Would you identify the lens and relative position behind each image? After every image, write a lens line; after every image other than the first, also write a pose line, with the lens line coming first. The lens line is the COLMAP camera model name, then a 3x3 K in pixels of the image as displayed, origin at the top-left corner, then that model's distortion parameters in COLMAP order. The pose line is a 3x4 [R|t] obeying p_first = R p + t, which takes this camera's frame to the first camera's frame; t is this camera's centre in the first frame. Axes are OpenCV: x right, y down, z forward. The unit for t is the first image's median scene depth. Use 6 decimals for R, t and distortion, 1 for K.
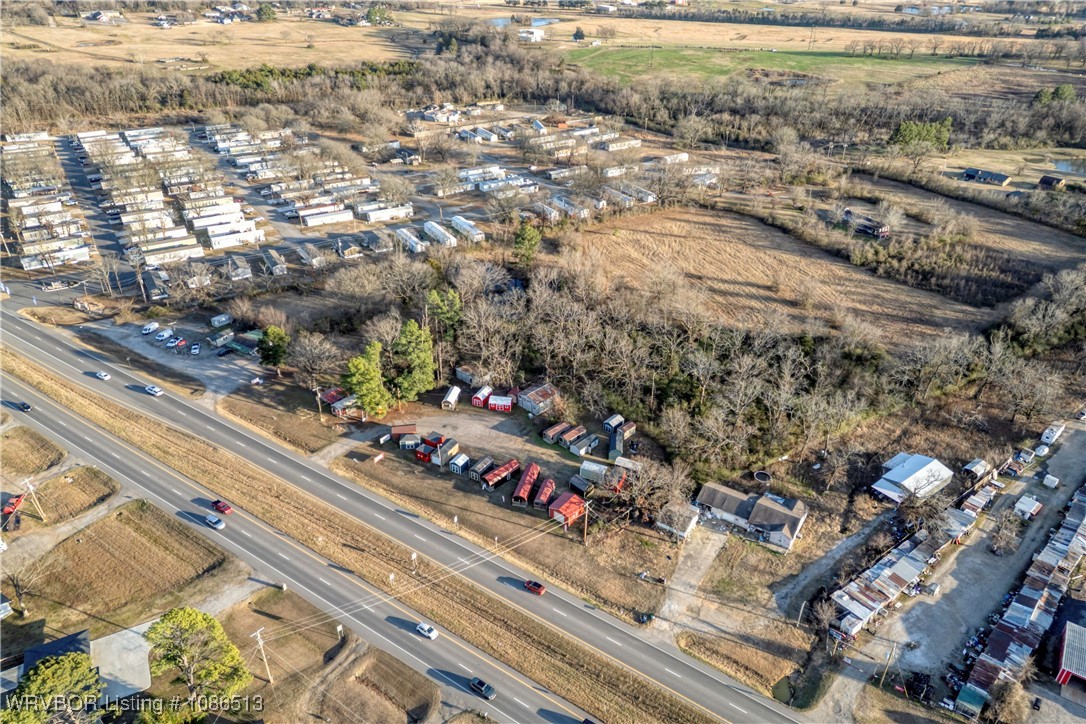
lens RADIAL K [[760.7, 0, 545.5], [0, 760.7, 355.9], [0, 0, 1]] dist [0.068185, -0.061171]
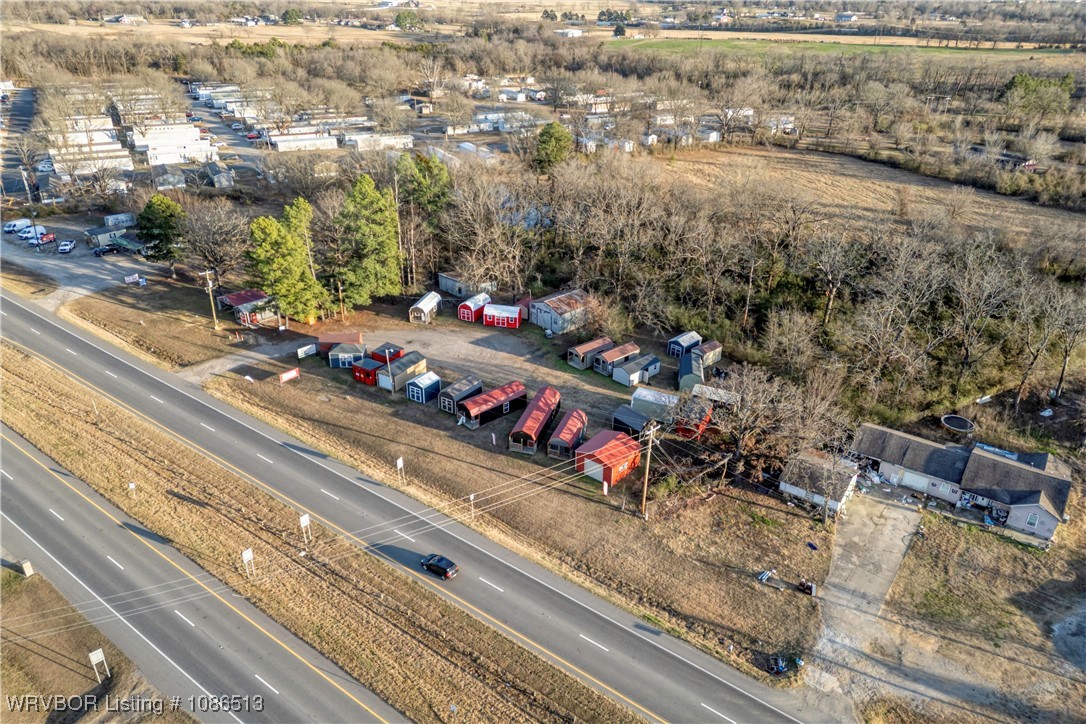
lens RADIAL K [[760.7, 0, 547.2], [0, 760.7, 361.8], [0, 0, 1]] dist [0.068185, -0.061171]
pose [[0.998972, 0.027404, -0.036110, 0.002210], [-0.029528, 0.997781, -0.059668, 0.152254], [0.034395, 0.060673, 0.997565, 0.413494]]
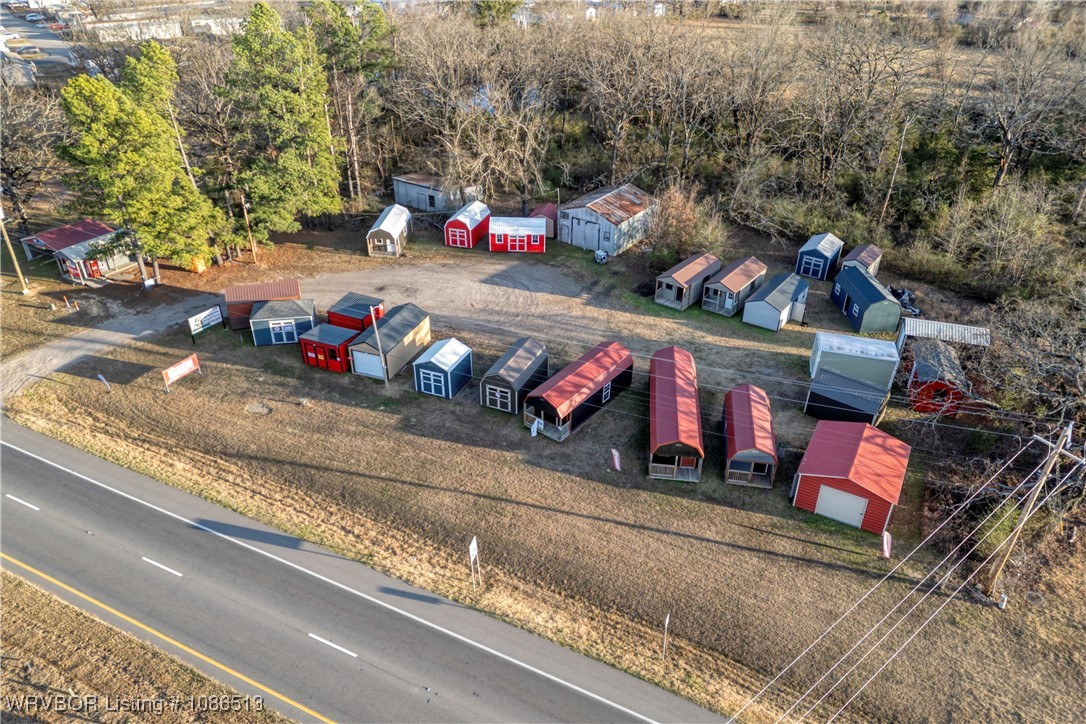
lens RADIAL K [[760.7, 0, 542.0], [0, 760.7, 363.1], [0, 0, 1]] dist [0.068185, -0.061171]
pose [[0.991406, -0.069326, 0.110937, -0.105423], [0.065866, 0.997230, 0.034565, 0.129355], [-0.113026, -0.026961, 0.993226, 0.666183]]
